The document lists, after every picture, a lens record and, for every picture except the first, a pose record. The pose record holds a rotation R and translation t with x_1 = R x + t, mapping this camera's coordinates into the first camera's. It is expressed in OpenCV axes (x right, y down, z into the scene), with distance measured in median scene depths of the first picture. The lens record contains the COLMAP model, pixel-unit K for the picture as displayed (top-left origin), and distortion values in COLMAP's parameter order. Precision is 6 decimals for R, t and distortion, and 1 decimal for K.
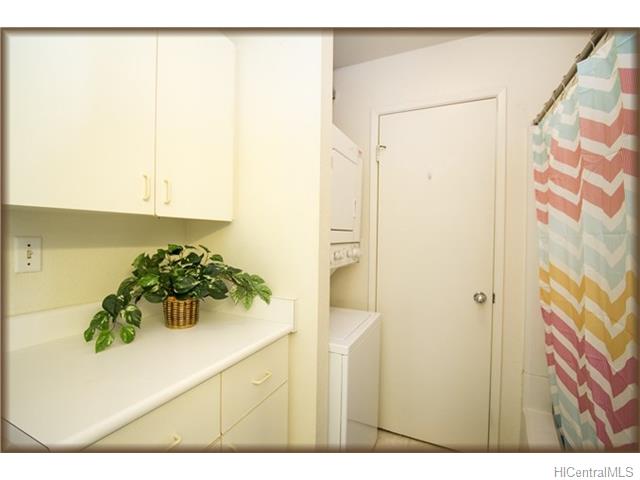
lens RADIAL K [[292.3, 0, 320.0], [0, 292.3, 240.0], [0, 0, 1]] dist [-0.004736, -0.001019]
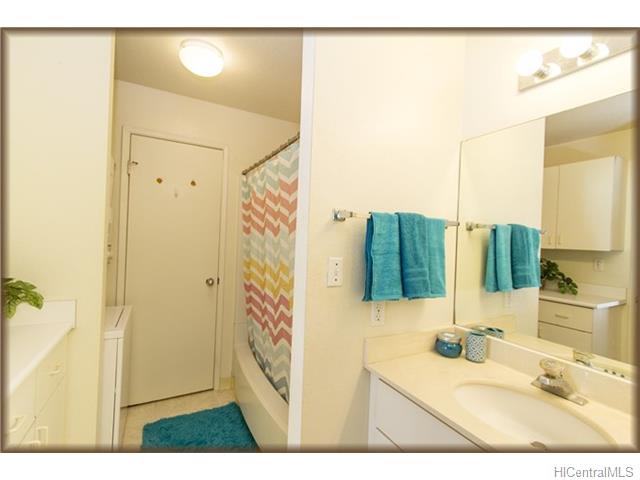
lens RADIAL K [[292.3, 0, 320.0], [0, 292.3, 240.0], [0, 0, 1]] dist [-0.004736, -0.001019]
pose [[0.588126, 0.001774, 0.808768, -0.419770], [-0.019326, 0.999743, 0.011860, -0.057167], [-0.808539, -0.022606, 0.588009, -0.410276]]
